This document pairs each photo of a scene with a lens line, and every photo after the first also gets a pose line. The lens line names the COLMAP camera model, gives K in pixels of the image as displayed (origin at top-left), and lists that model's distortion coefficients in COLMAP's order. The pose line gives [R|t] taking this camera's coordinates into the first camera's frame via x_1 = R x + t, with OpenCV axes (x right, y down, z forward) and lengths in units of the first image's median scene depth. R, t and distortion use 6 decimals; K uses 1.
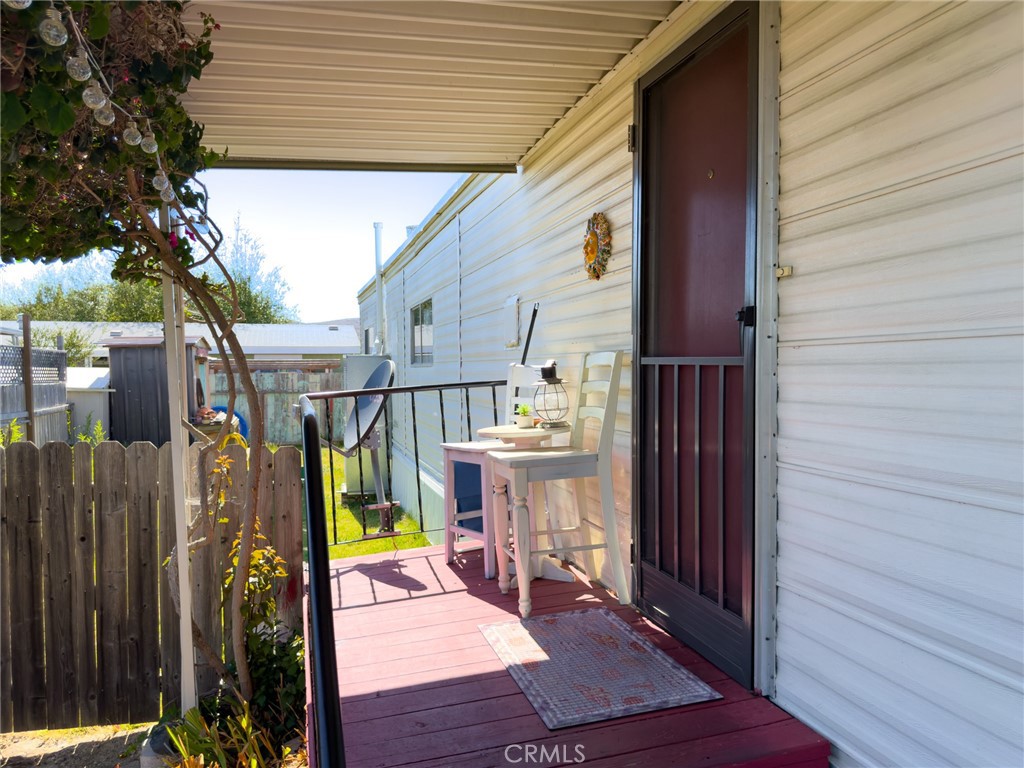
lens RADIAL K [[727.0, 0, 512.7], [0, 727.0, 388.7], [0, 0, 1]] dist [-0.001585, -0.001101]
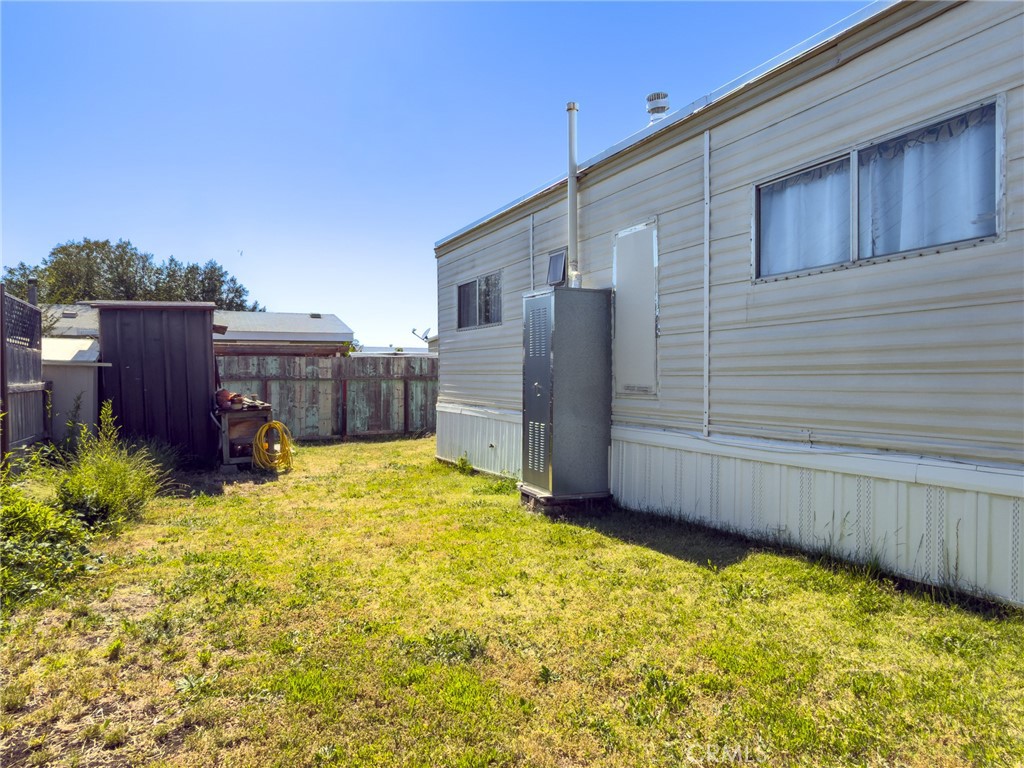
lens RADIAL K [[650.9, 0, 511.2], [0, 650.9, 381.6], [0, 0, 1]] dist [0.001223, 0.000682]
pose [[0.989517, -0.002836, 0.144392, -0.230838], [0.005604, 0.999808, -0.018765, 0.033040], [-0.144311, 0.019377, 0.989343, 0.274354]]
